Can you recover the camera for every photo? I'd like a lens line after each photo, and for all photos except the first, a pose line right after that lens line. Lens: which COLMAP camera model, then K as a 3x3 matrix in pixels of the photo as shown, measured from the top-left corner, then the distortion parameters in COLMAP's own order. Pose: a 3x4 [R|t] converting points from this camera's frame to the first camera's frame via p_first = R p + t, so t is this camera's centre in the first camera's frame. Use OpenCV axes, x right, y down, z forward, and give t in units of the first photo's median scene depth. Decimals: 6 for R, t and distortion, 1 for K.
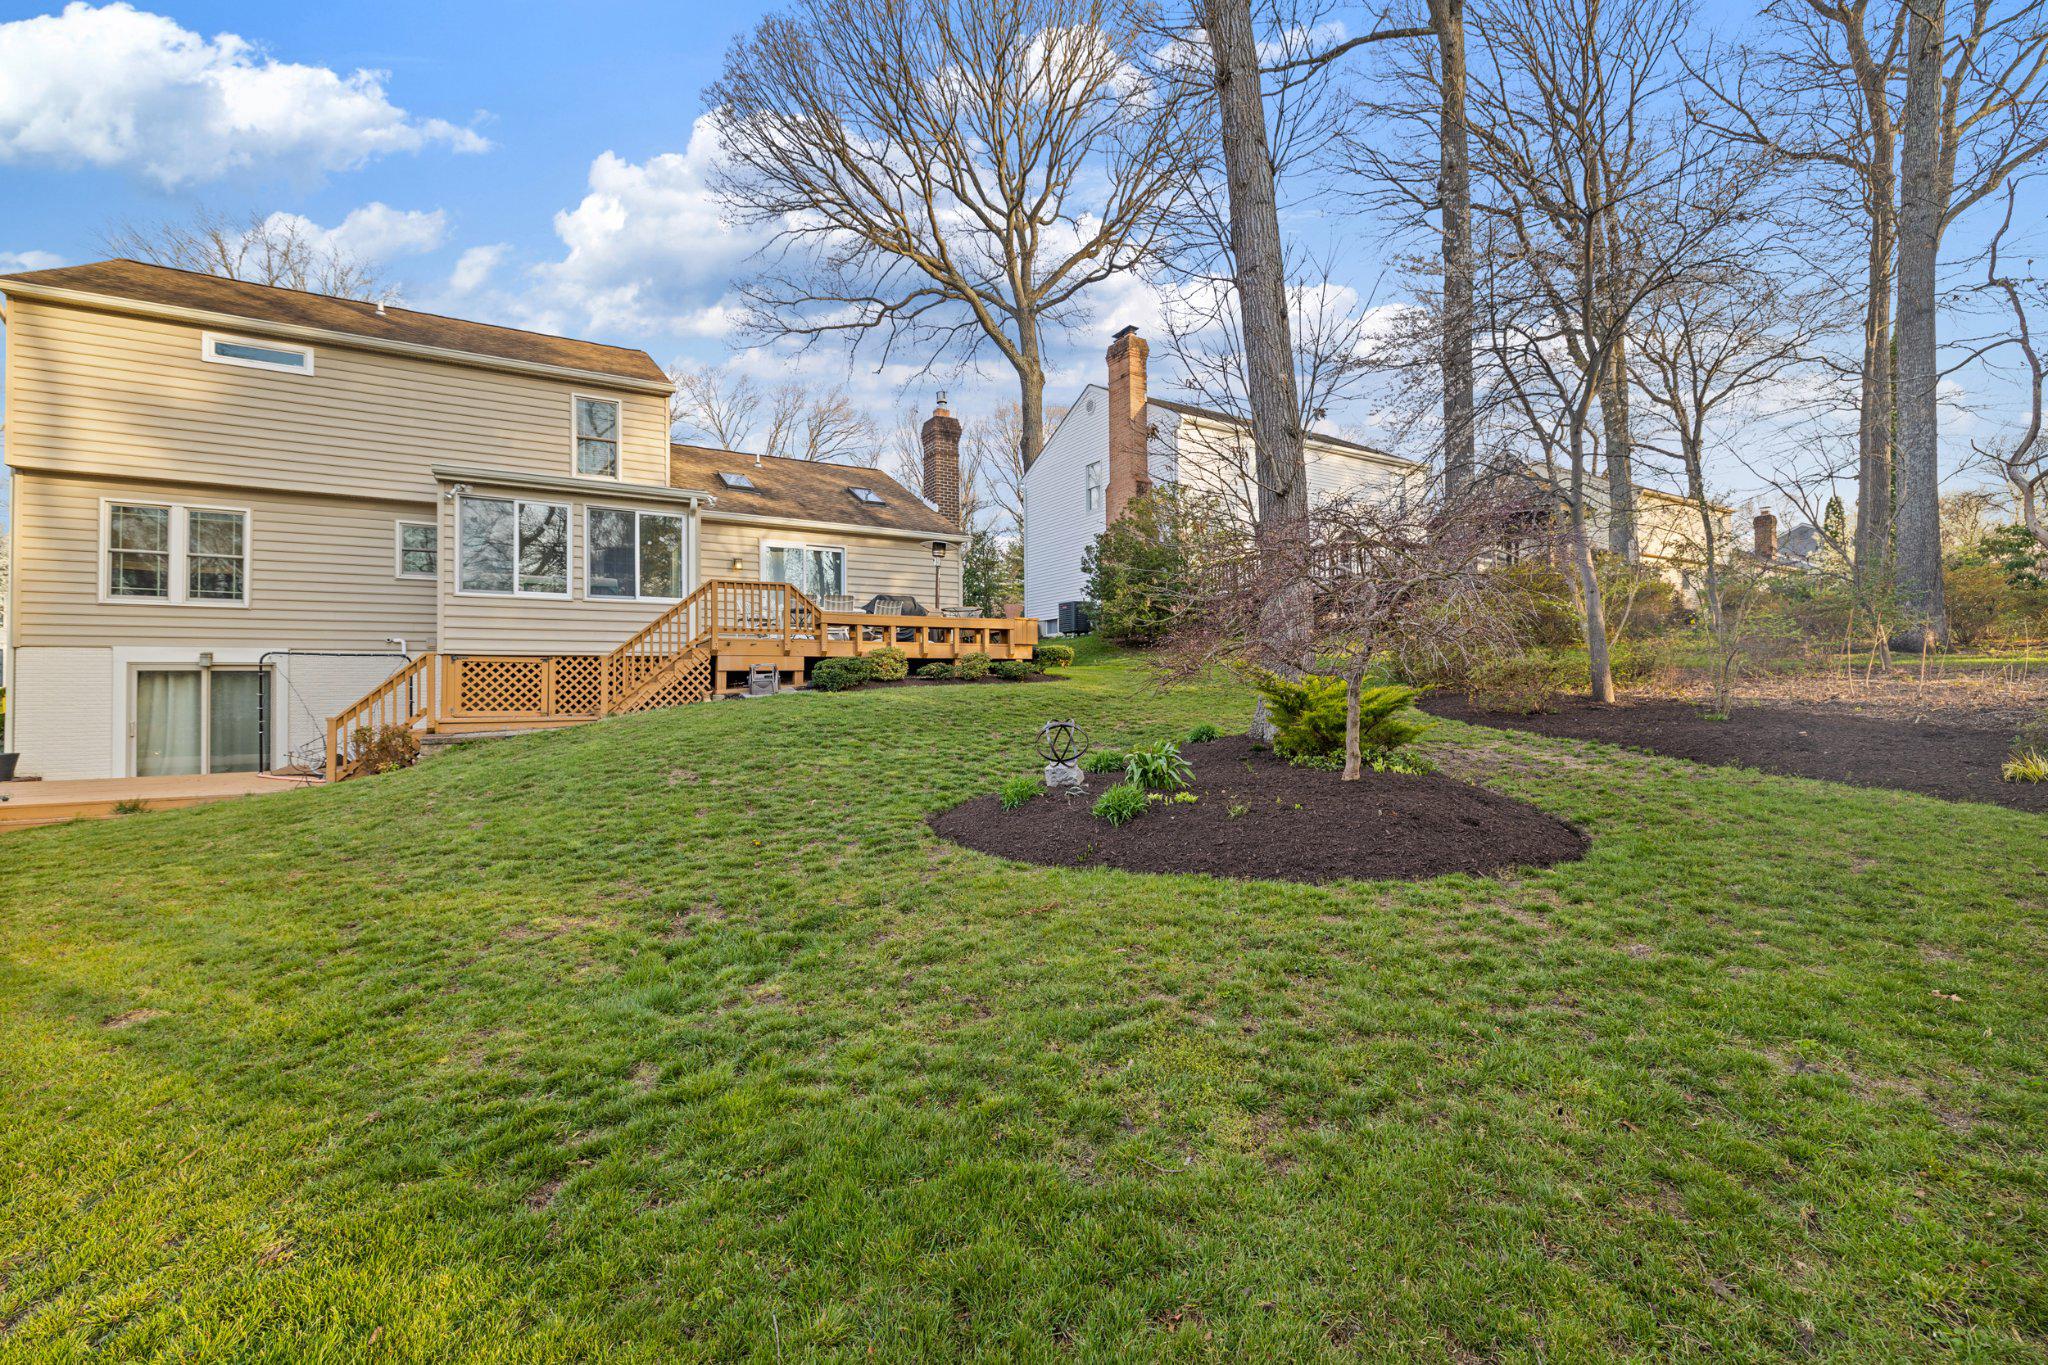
lens RADIAL K [[852.1, 0, 1018.9], [0, 852.1, 689.1], [0, 0, 1]] dist [-0.001197, 0.000119]
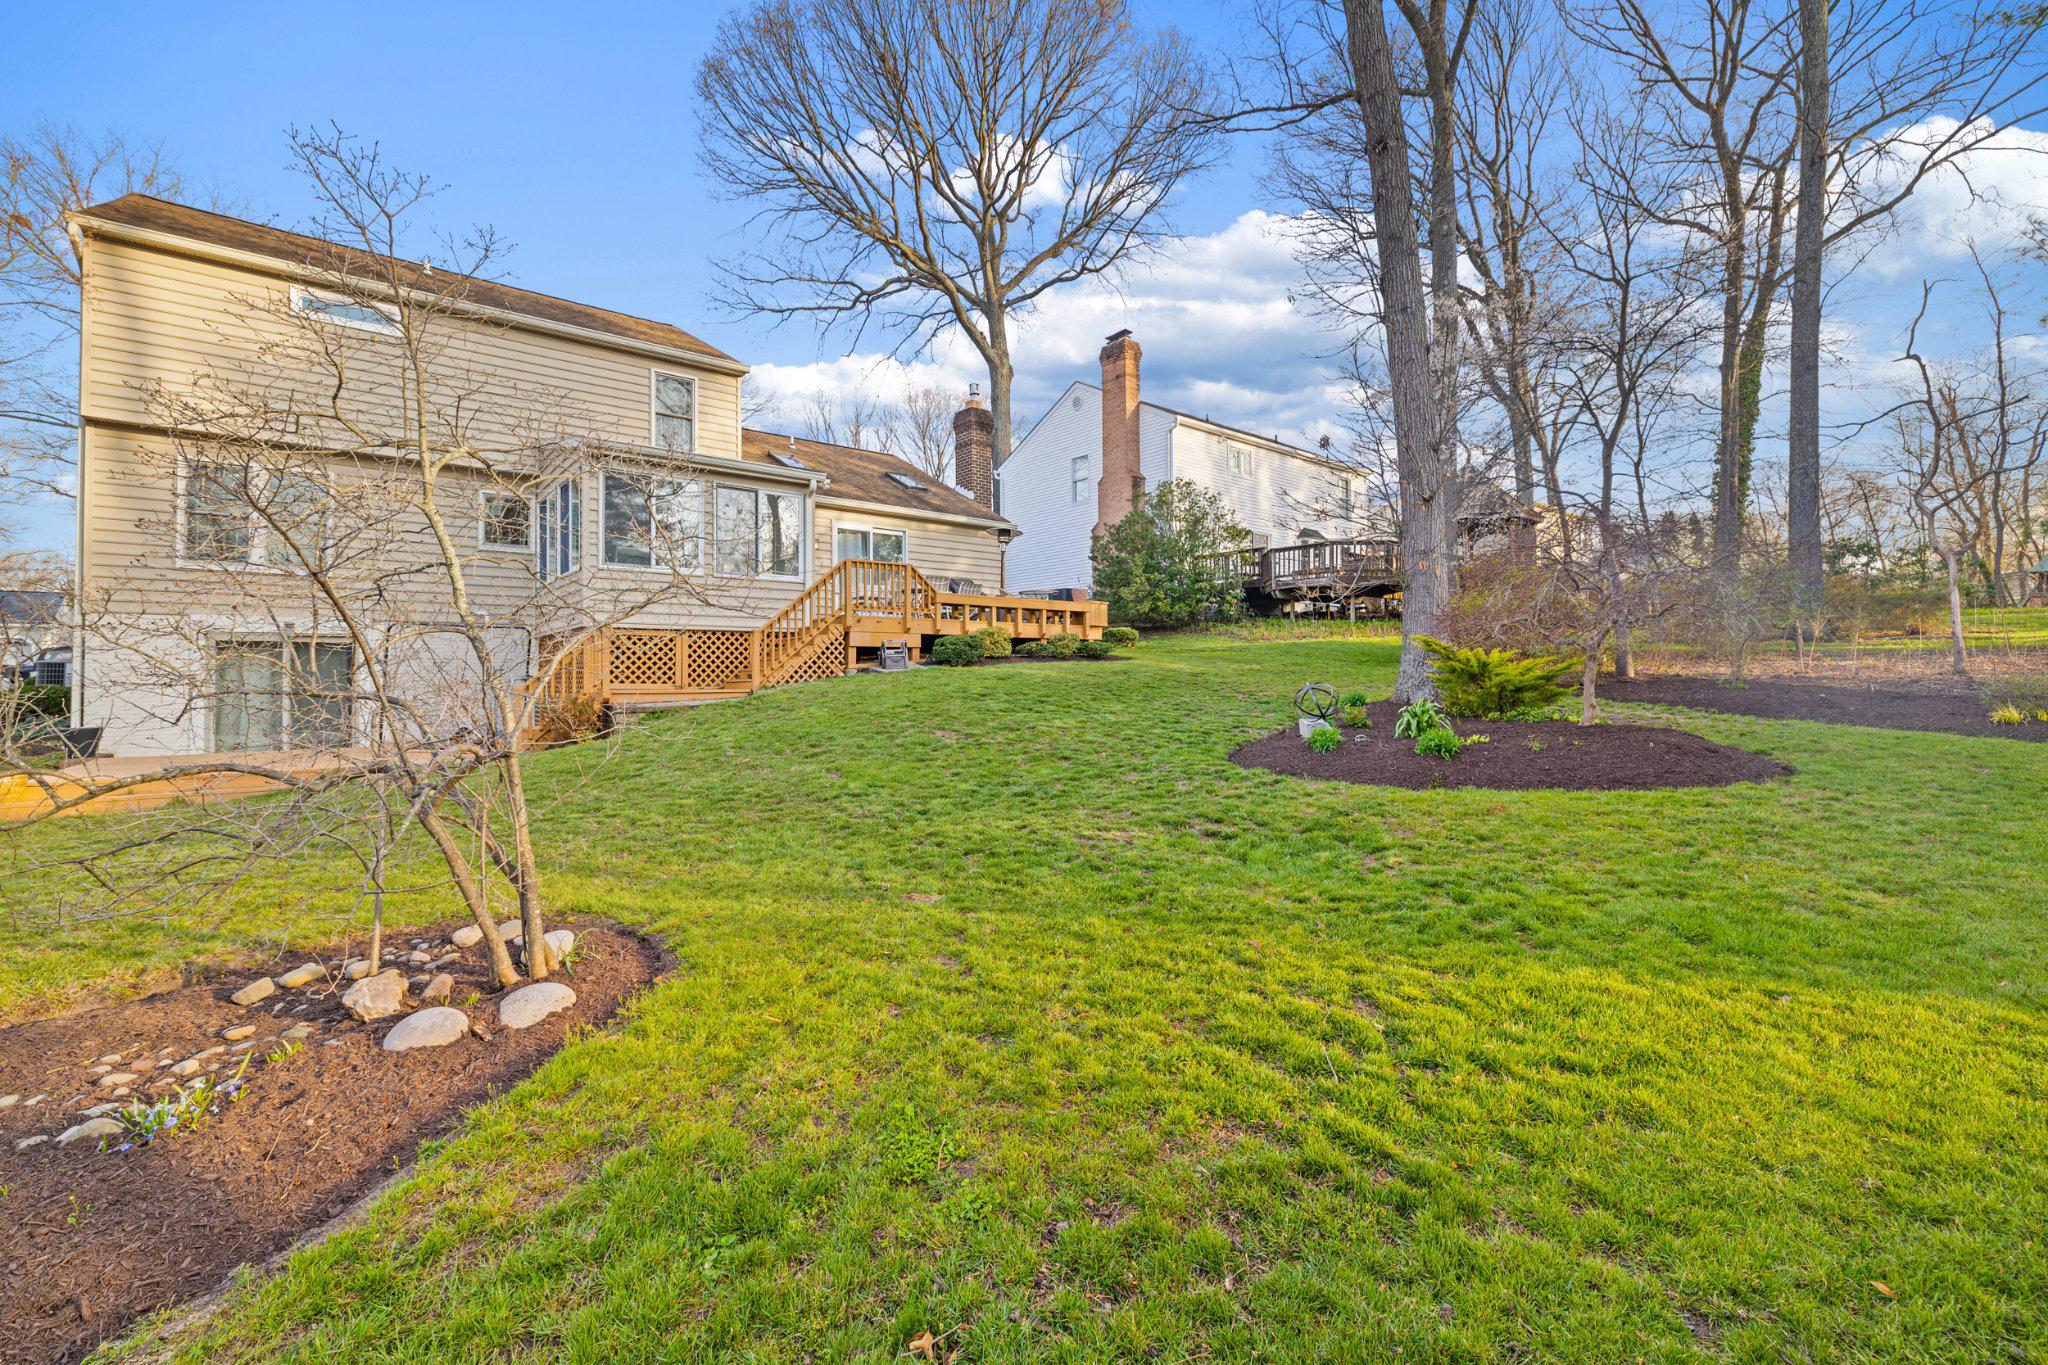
lens RADIAL K [[861.7, 0, 1026.0], [0, 861.7, 674.2], [0, 0, 1]] dist [-0.000027, 0.000198]
pose [[0.988176, 0.004180, 0.153264, -0.279960], [-0.003254, 0.999975, -0.006291, 0.017441], [-0.153287, 0.005718, 0.988165, -0.070399]]
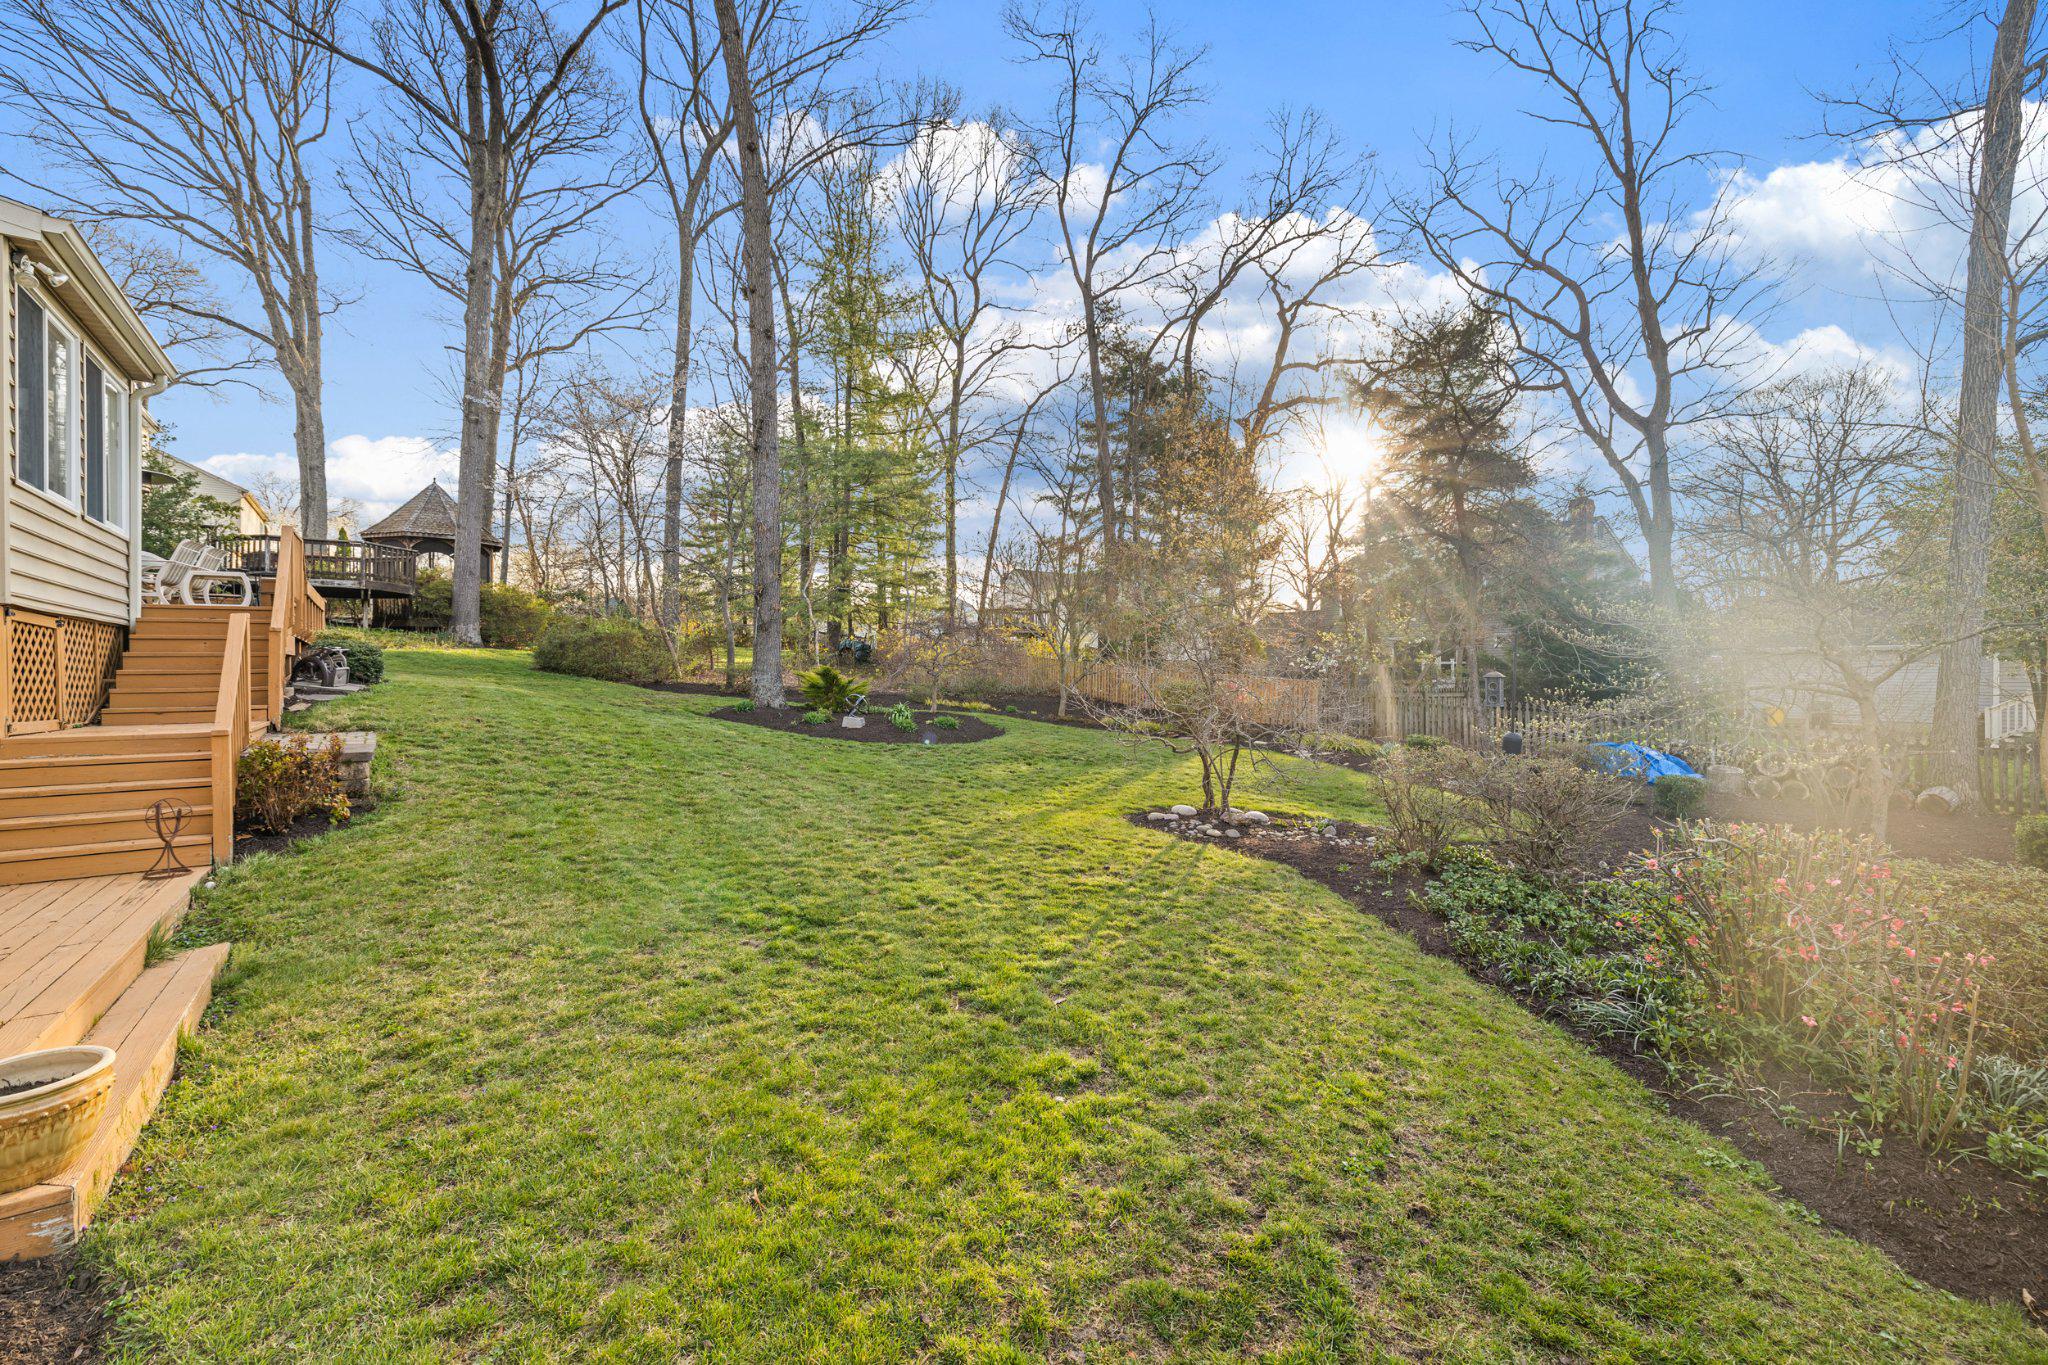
lens RADIAL K [[867.5, 0, 1024.9], [0, 867.5, 675.5], [0, 0, 1]] dist [-0.000272, 0.000295]
pose [[-0.083636, 0.009048, 0.996455, -1.044315], [0.003498, 0.999955, -0.008786, 0.004687], [-0.996490, 0.002751, -0.083664, 0.414043]]
